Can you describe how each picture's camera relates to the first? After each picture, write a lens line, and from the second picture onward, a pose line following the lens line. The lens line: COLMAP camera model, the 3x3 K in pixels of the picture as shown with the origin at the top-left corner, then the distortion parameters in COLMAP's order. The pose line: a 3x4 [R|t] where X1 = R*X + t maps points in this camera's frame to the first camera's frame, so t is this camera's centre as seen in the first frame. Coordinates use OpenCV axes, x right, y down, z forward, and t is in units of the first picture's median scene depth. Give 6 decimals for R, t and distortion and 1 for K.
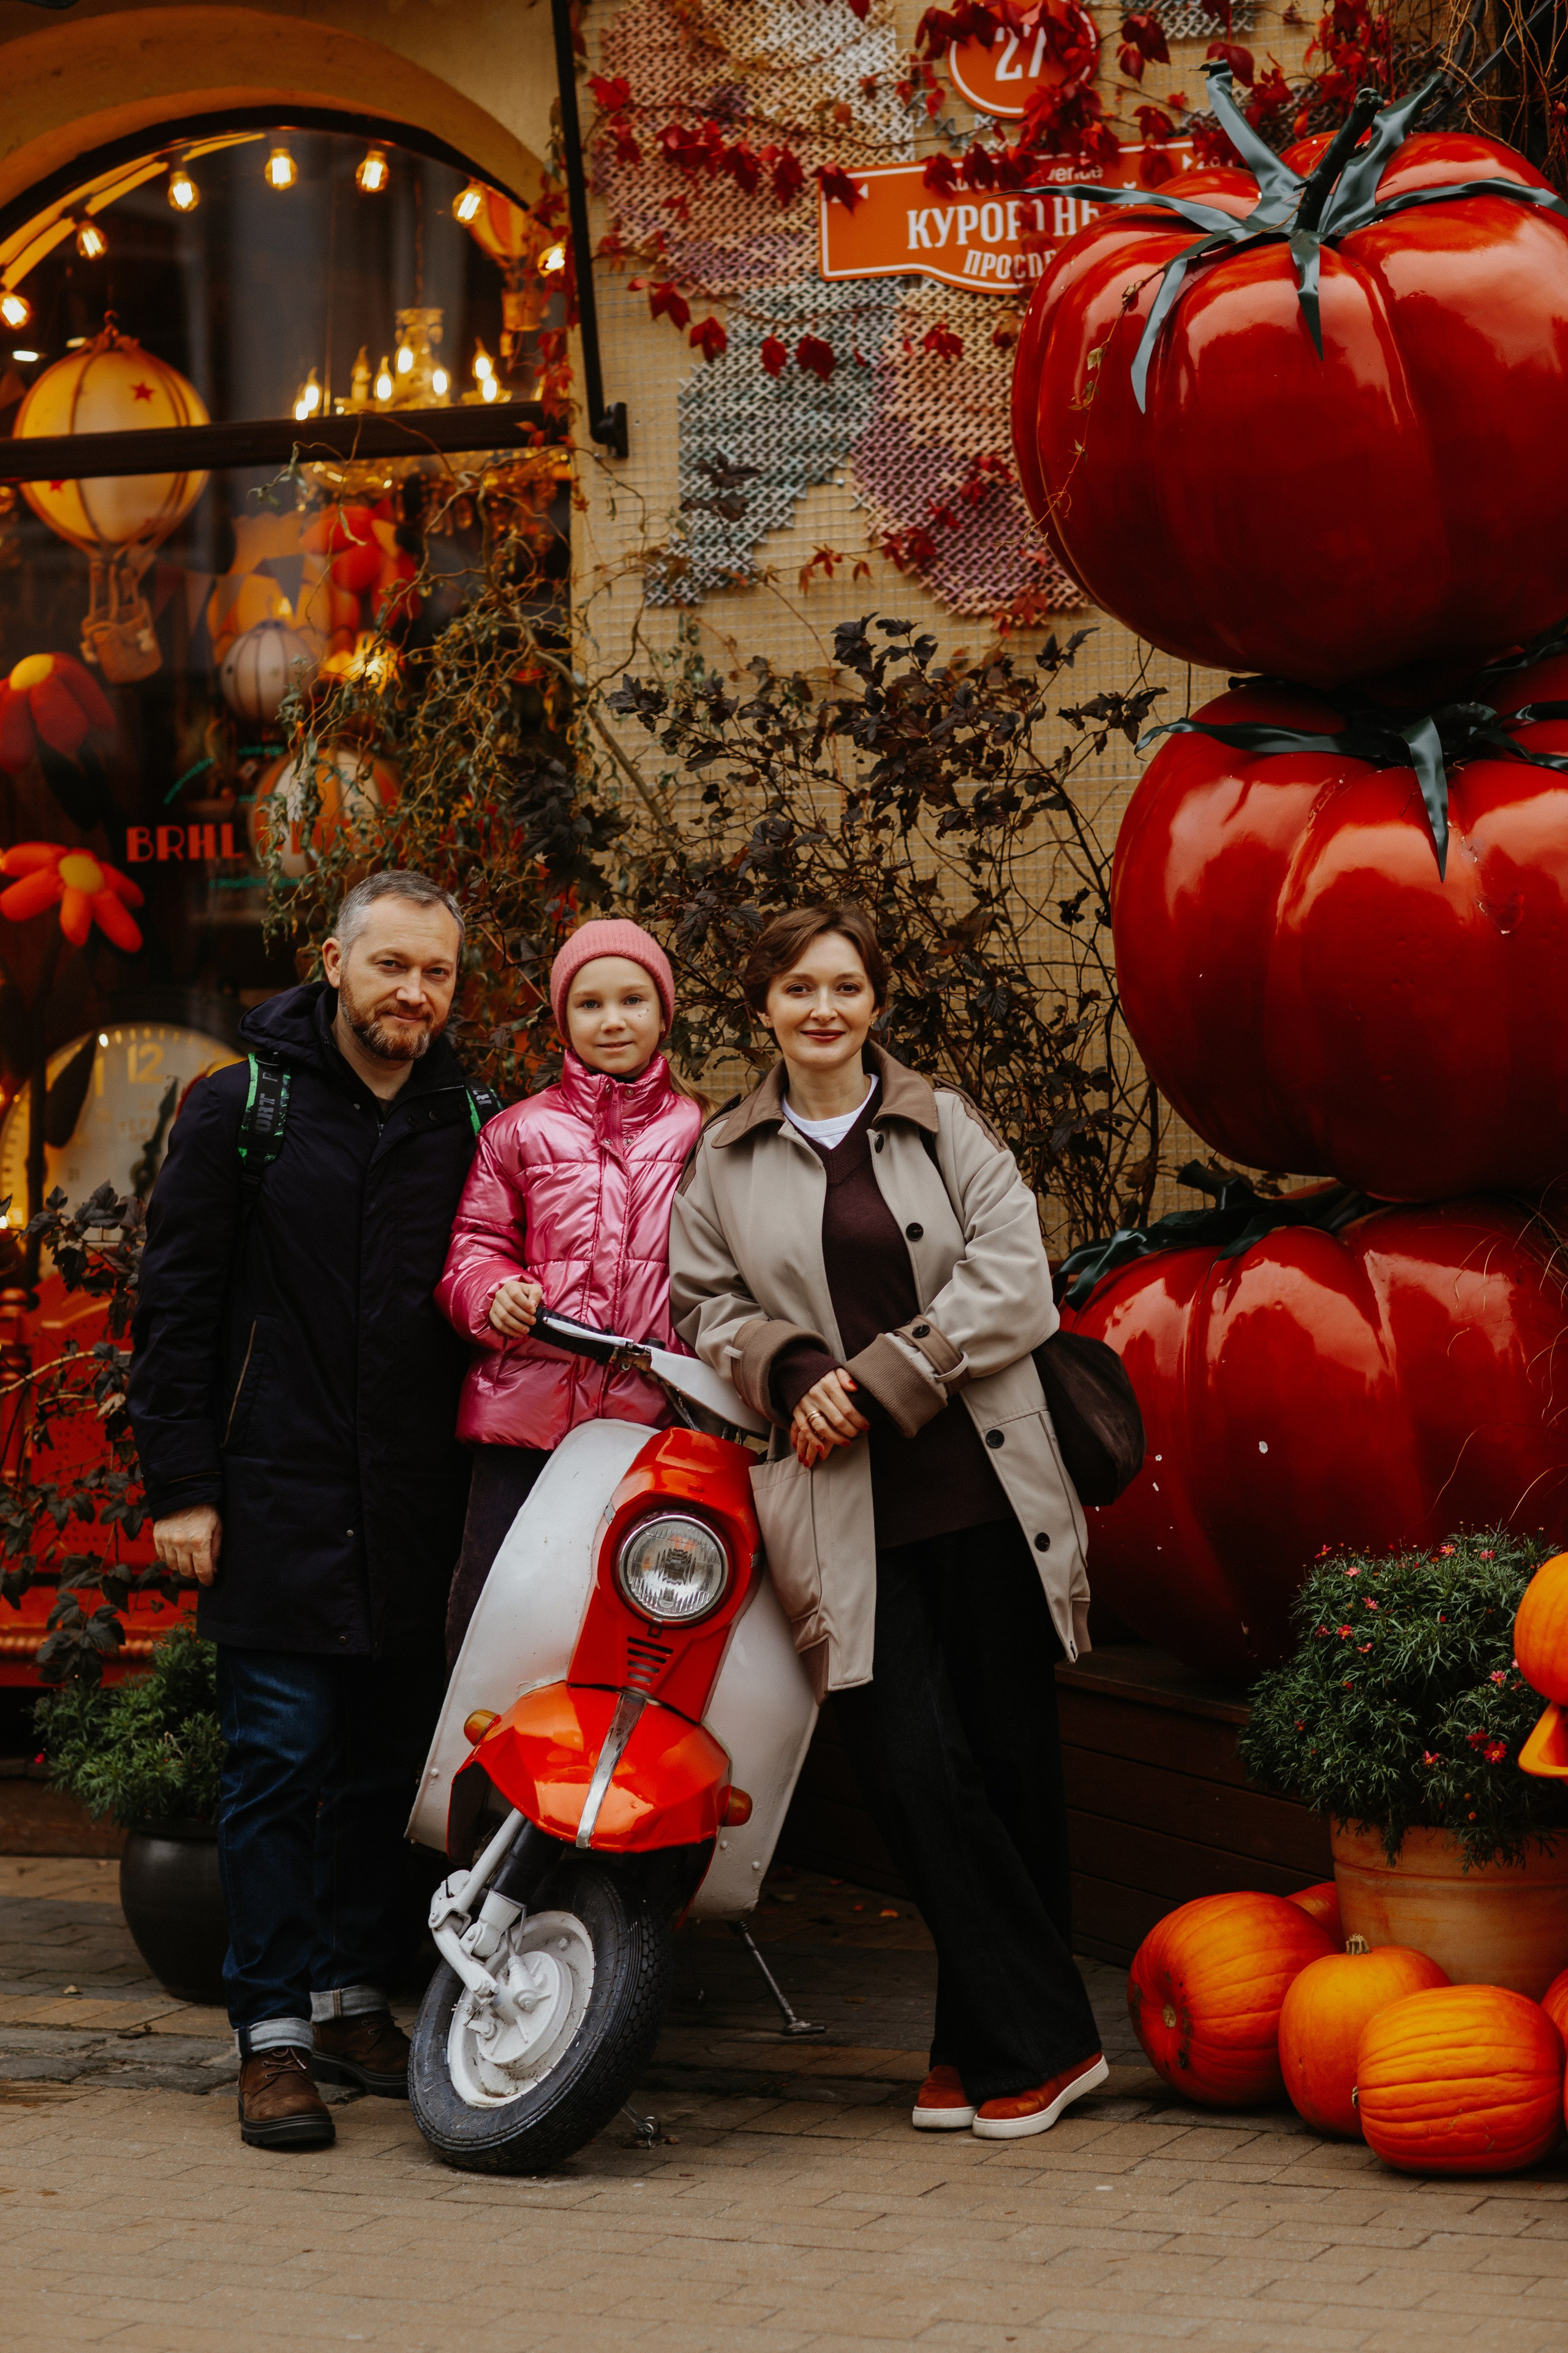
lens RADIAL K [[5892.9, 0, 784.0], [0, 5892.9, 1176.5], [0, 0, 1]] dist [-0.106934, -0.155132]
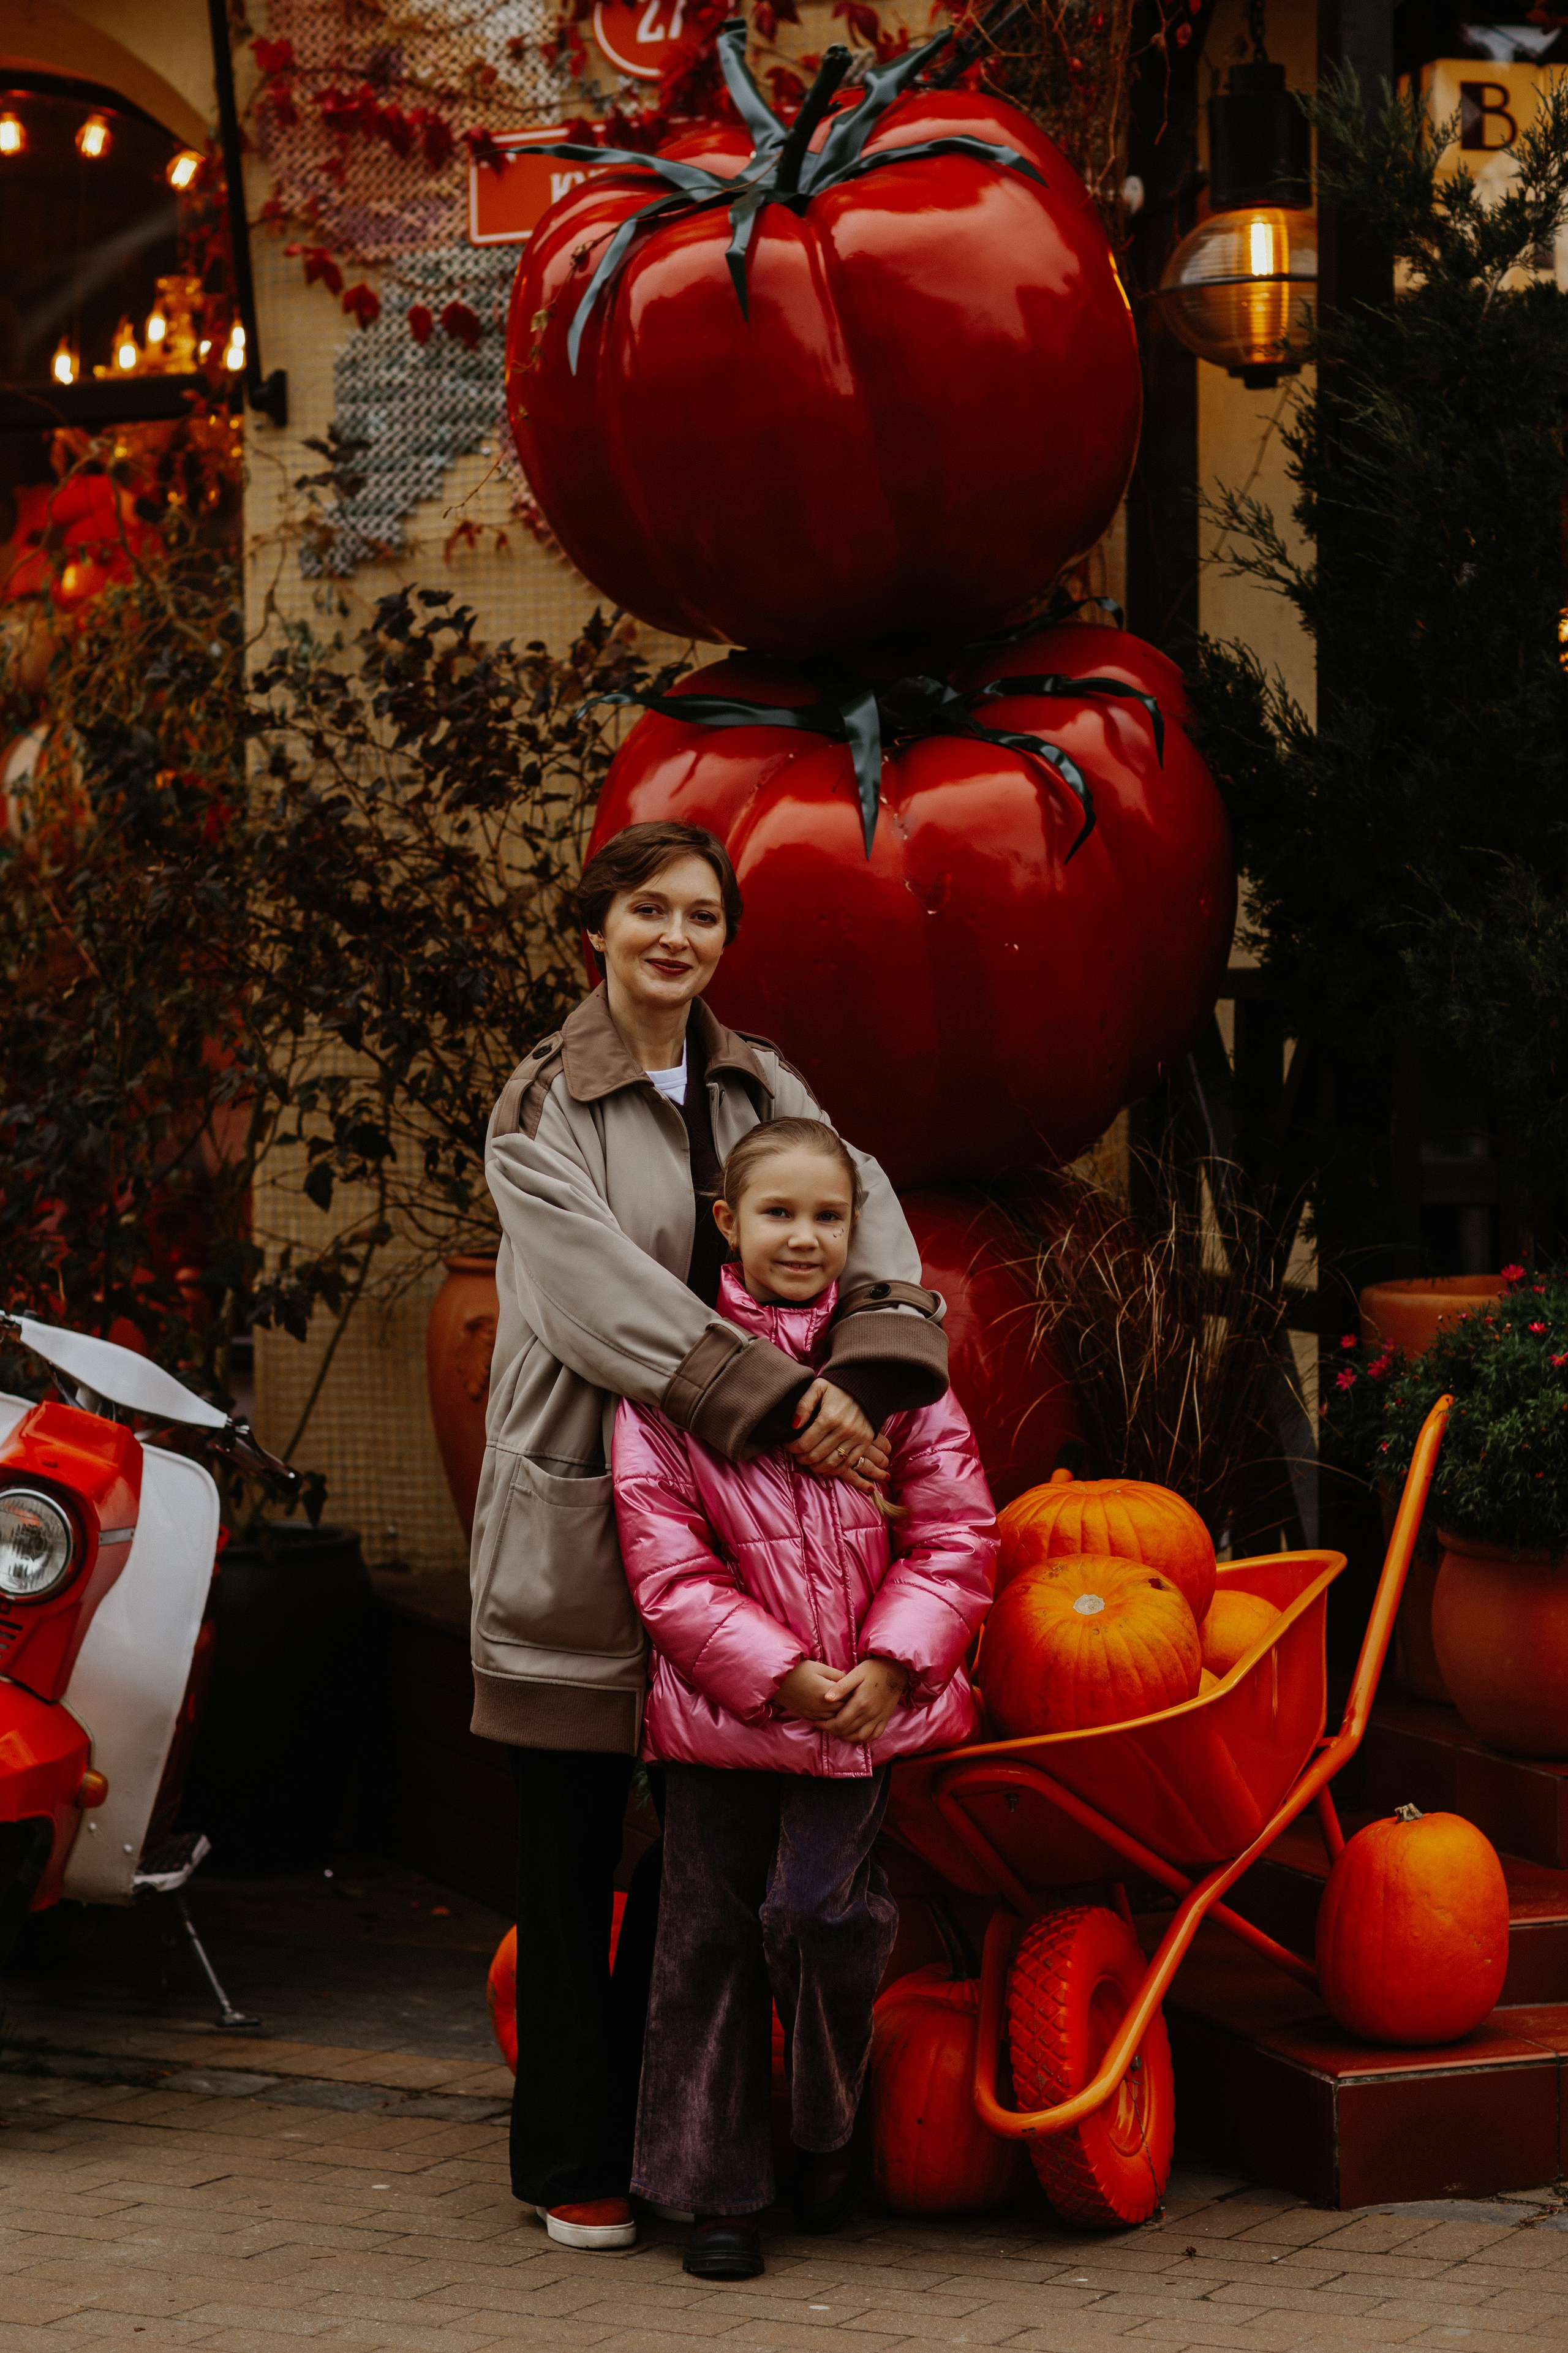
lens RADIAL K [[6004.6, 0, 784.0], [0, 6004.6, 1176.5], [0, 0, 1]] dist [-0.089129, -0.222243]
pose [[0.996207, 0.017886, -0.085157, 0.146608], [-0.017999, 0.999838, -0.000553, 0.002472], [0.085133, 0.002083, 0.996367, 0.008507]]
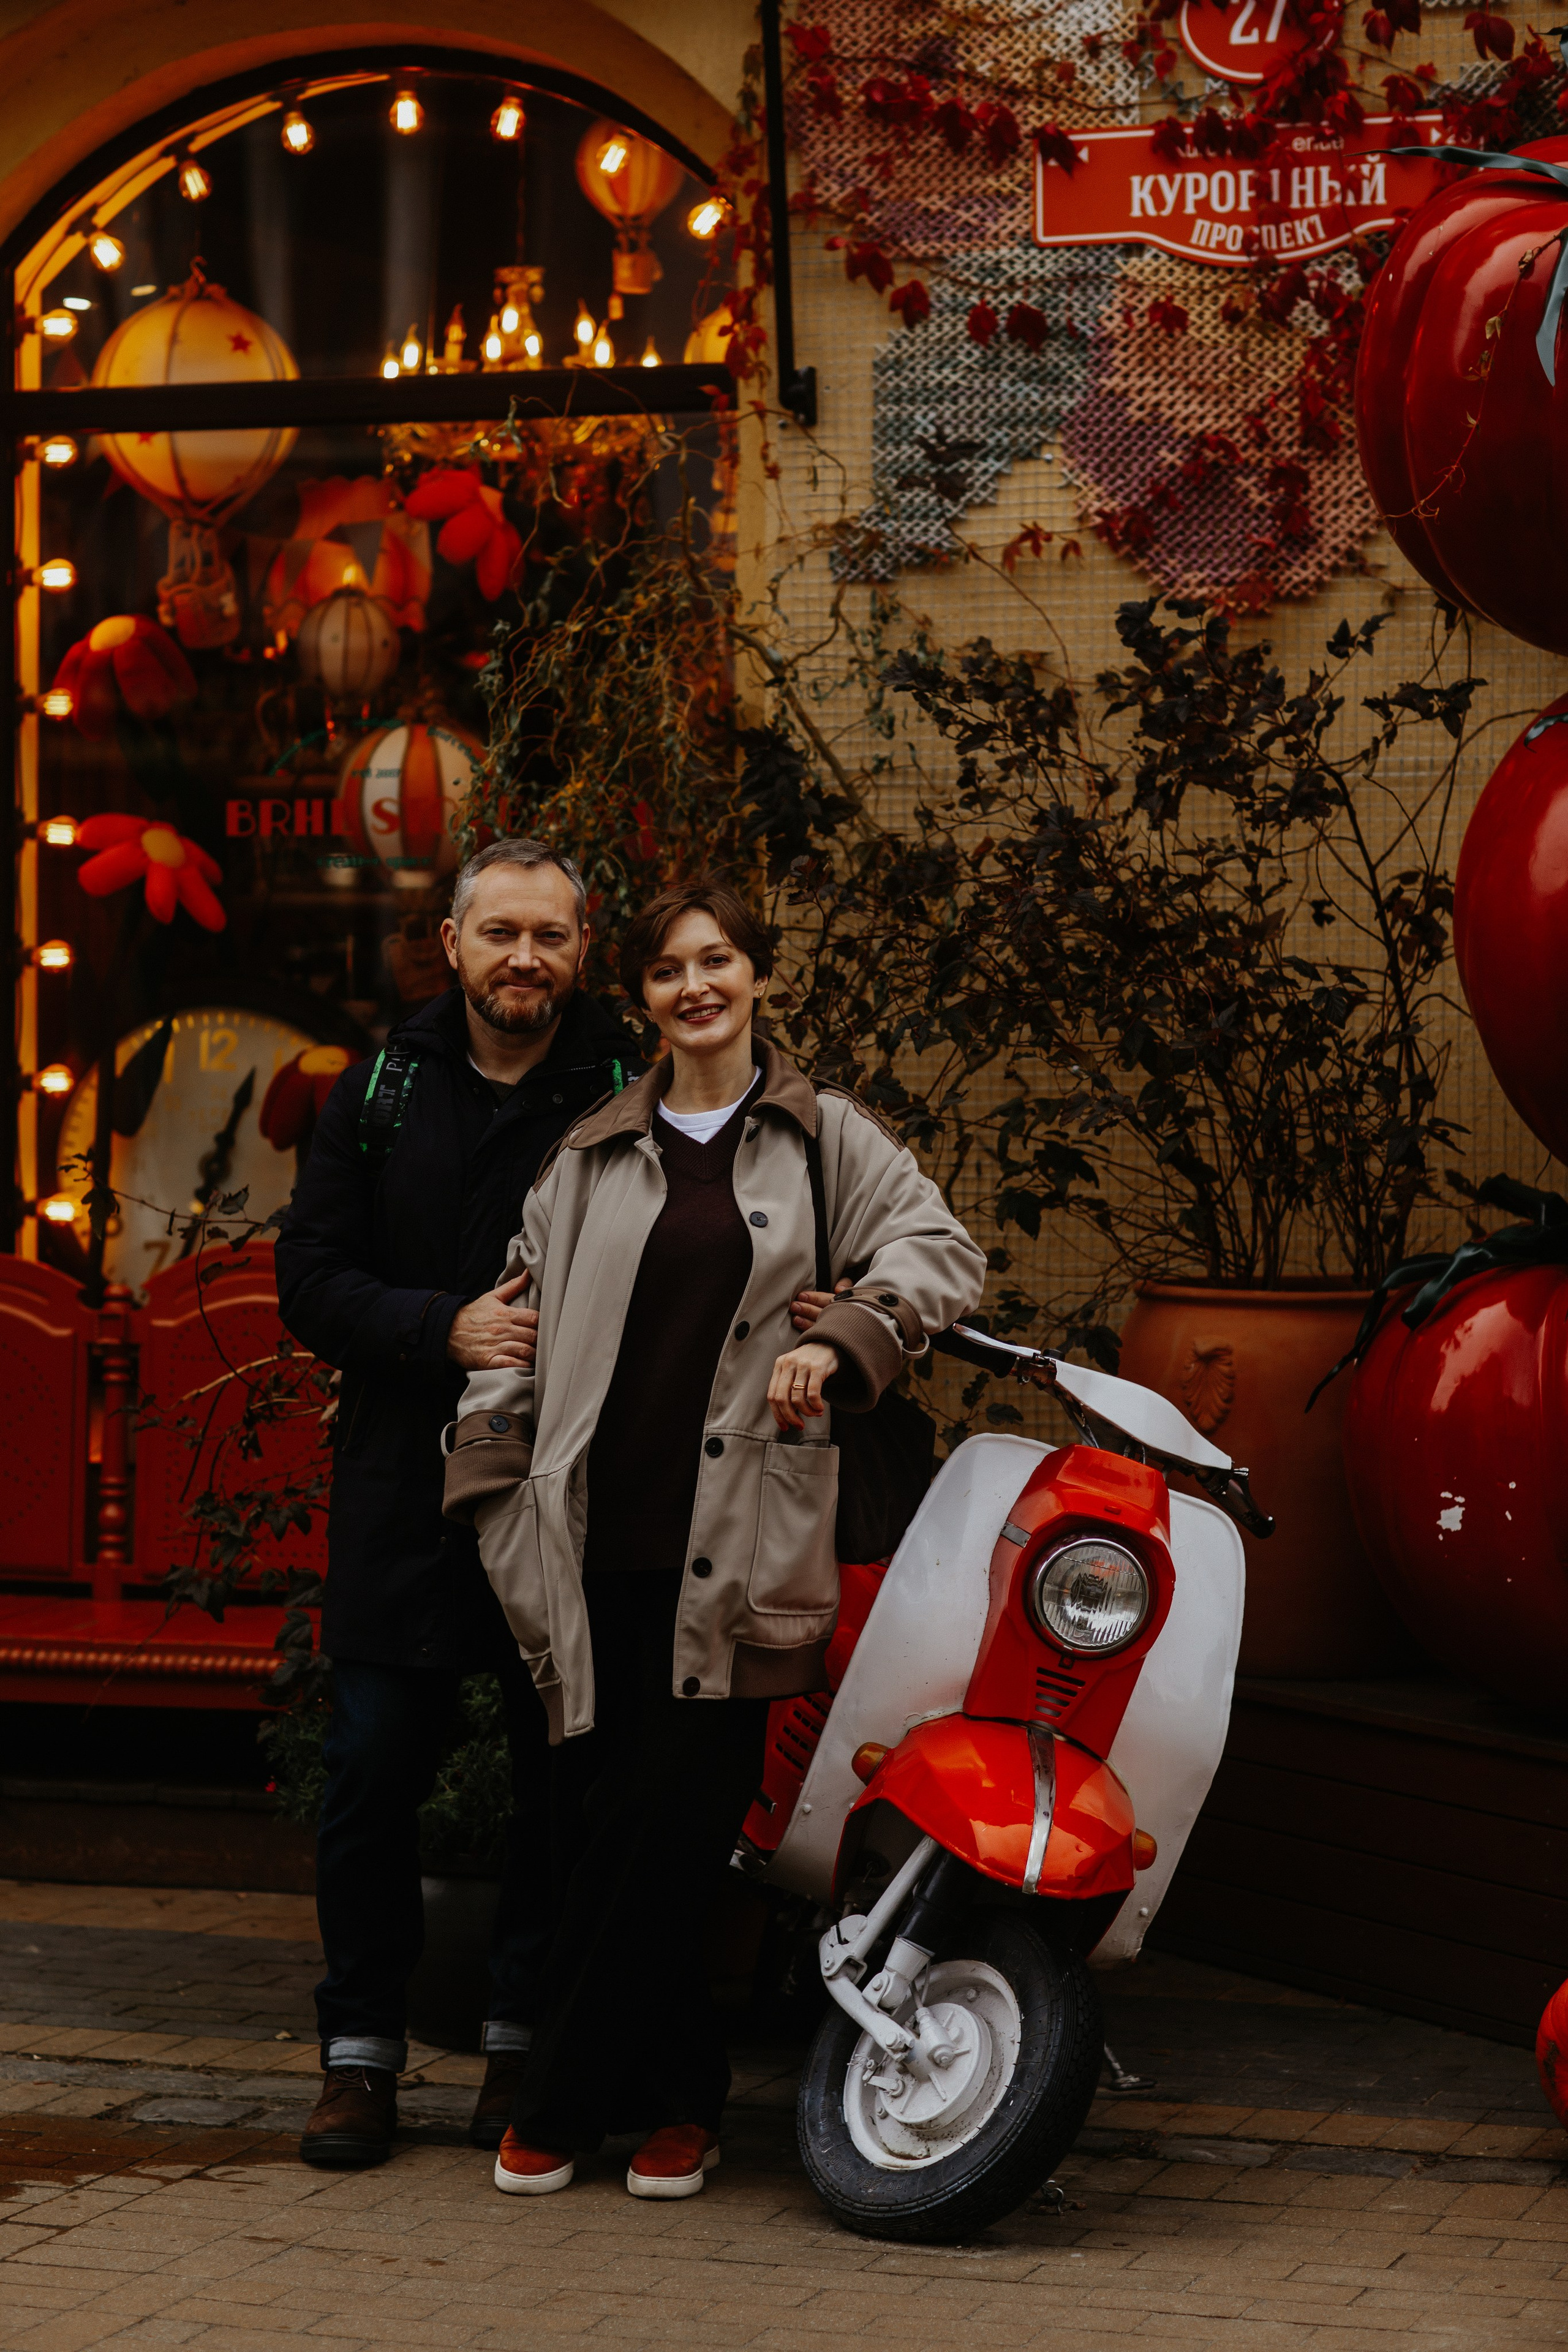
lens RADIAL K [[5860.3, 0, 838.6], [0, 5860.3, 1171.5], [0, 0, 1]] dist [-0.061857, -0.782081]
pose [[0.995067, 0.021188, 0.096918, -0.114413], [-0.020811, 0.999771, -0.004902, 0.003394], [-0.097000, 0.002861, 0.995280, 0.056770]]
